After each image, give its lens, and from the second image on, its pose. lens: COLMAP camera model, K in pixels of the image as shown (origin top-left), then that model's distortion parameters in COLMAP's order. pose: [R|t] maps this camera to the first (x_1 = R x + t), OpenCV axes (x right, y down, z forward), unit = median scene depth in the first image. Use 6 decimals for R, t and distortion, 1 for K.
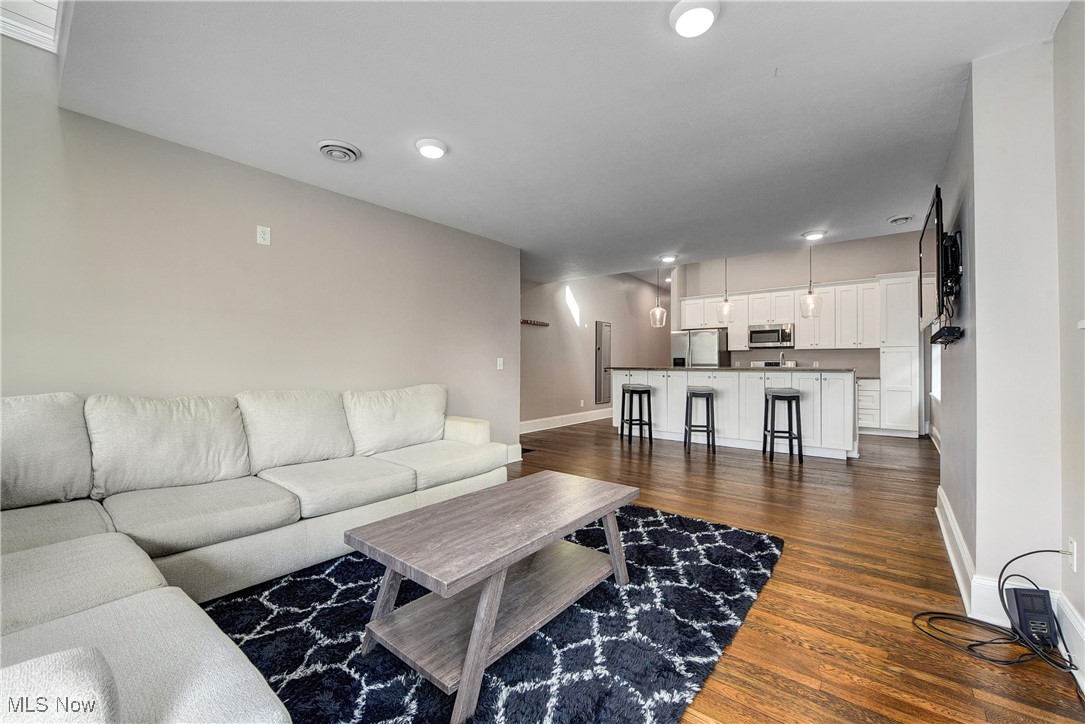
lens RADIAL K [[433.6, 0, 543.5], [0, 433.6, 359.8], [0, 0, 1]] dist [-0.008276, -0.001342]
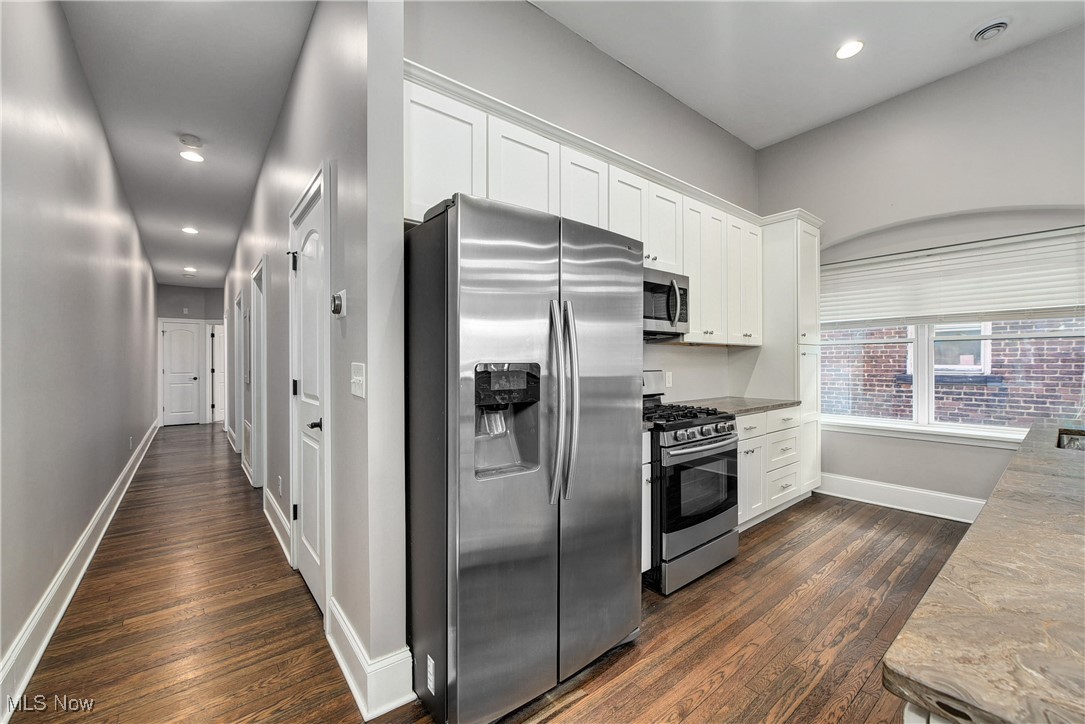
lens RADIAL K [[433.6, 0, 545.0], [0, 433.6, 361.7], [0, 0, 1]] dist [-0.008276, -0.001342]
pose [[0.200886, -0.001124, 0.979614, 0.165726], [-0.002565, 0.999995, 0.001673, -0.006310], [-0.979611, -0.002848, 0.200882, 1.041557]]
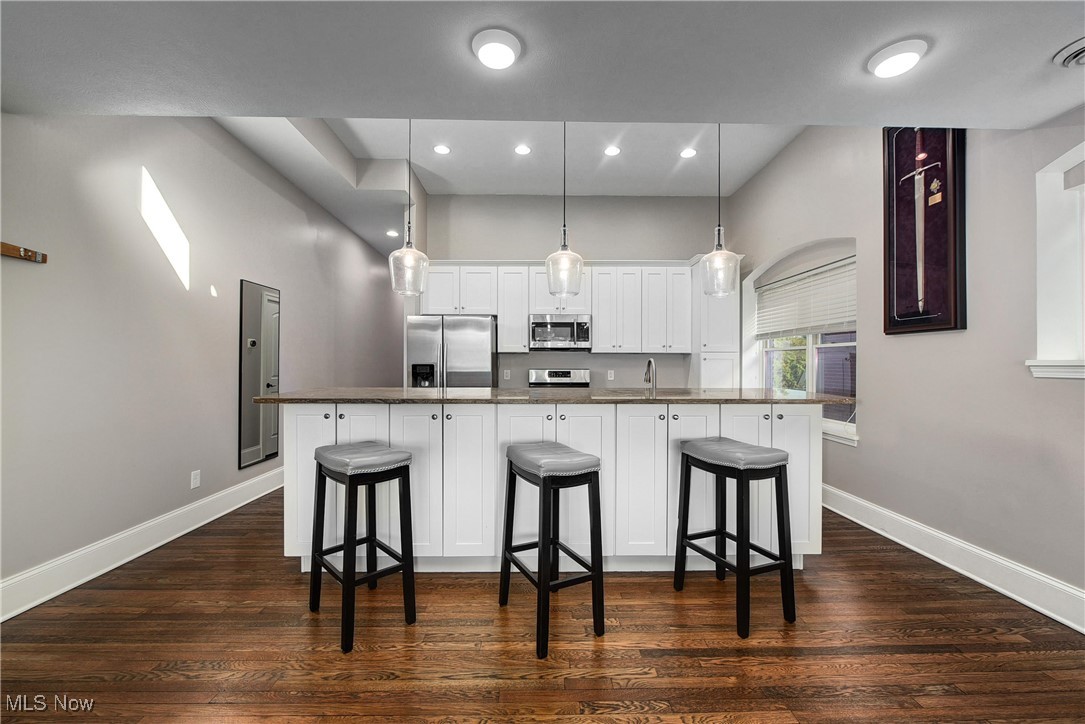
lens RADIAL K [[433.6, 0, 546.7], [0, 433.6, 361.7], [0, 0, 1]] dist [-0.008276, -0.001342]
pose [[0.762697, 0.002345, 0.646752, 0.083661], [-0.005897, 0.999977, 0.003329, -0.011510], [-0.646729, -0.006353, 0.762693, 0.522356]]
